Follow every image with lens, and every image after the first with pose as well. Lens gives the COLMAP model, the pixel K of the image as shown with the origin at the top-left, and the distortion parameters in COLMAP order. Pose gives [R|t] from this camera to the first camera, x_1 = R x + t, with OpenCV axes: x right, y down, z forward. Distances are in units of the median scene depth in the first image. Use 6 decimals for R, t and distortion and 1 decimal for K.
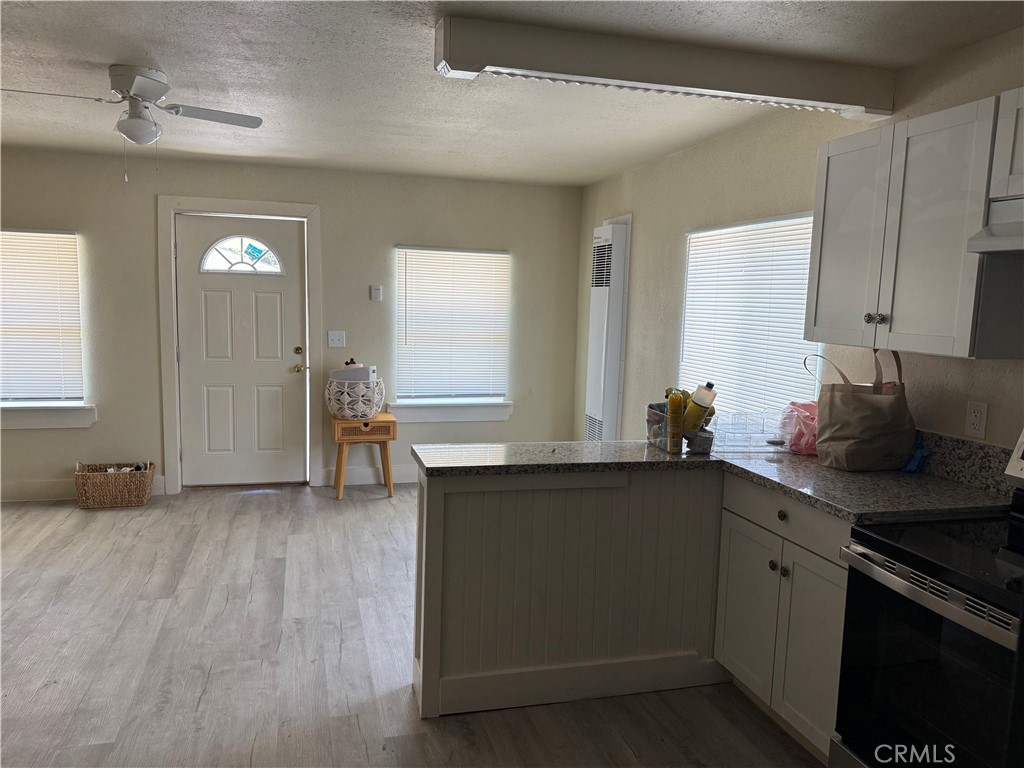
lens RADIAL K [[725.6, 0, 486.1], [0, 725.6, 384.2], [0, 0, 1]] dist [-0.006131, -0.003673]
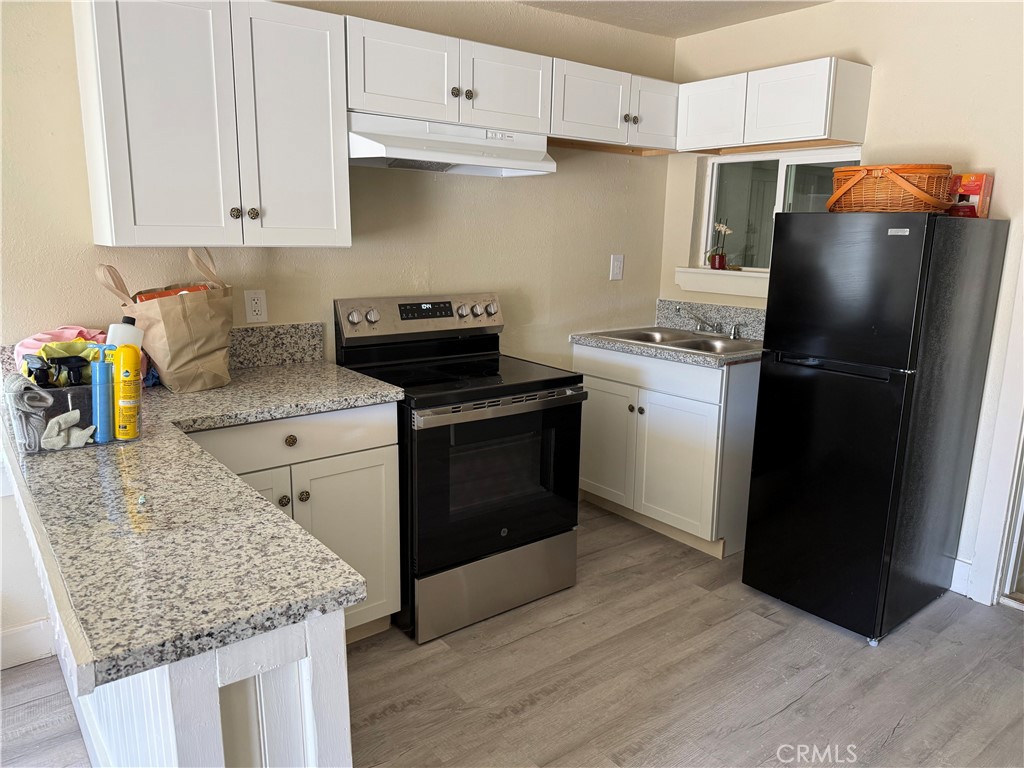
lens RADIAL K [[743.9, 0, 512.0], [0, 743.9, 384.0], [0, 0, 1]] dist [0.005163, -0.000466]
pose [[-0.405748, -0.217559, 0.887714, -0.457859], [0.082274, 0.958620, 0.272542, -0.103514], [-0.910274, 0.183619, -0.371059, 0.998044]]
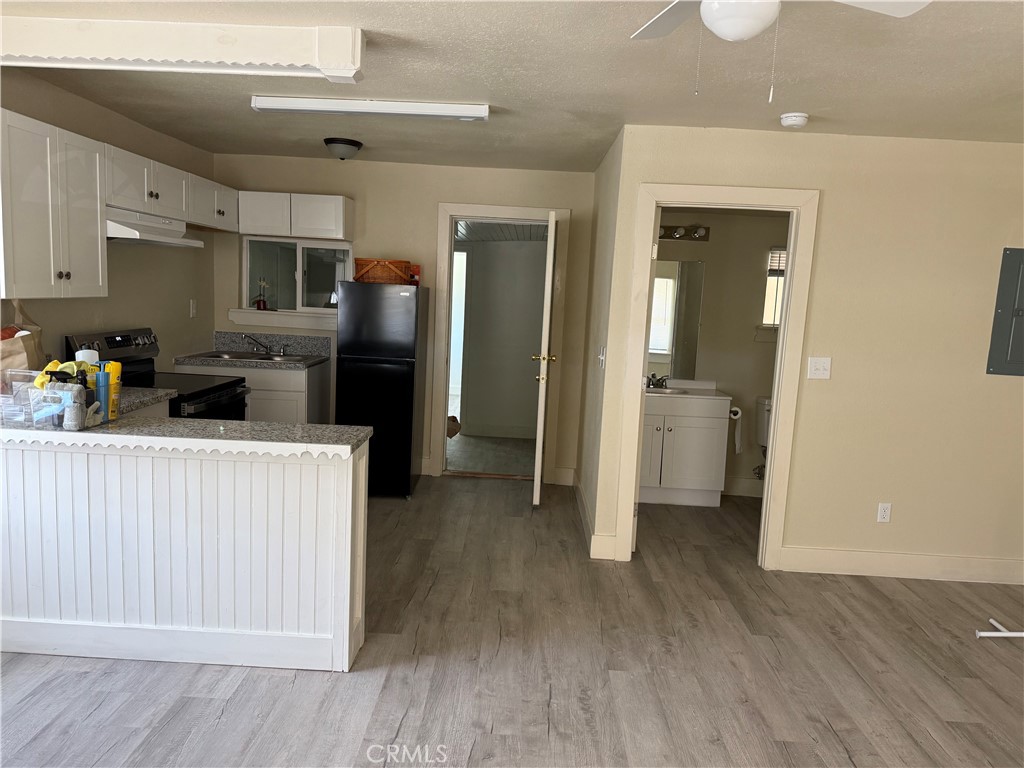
lens RADIAL K [[725.6, 0, 486.1], [0, 725.6, 384.2], [0, 0, 1]] dist [-0.006131, -0.003673]
pose [[-0.950174, -0.115545, 0.289514, -0.561753], [-0.041749, 0.967568, 0.249136, -0.243220], [-0.308910, 0.224635, -0.924183, 1.899152]]
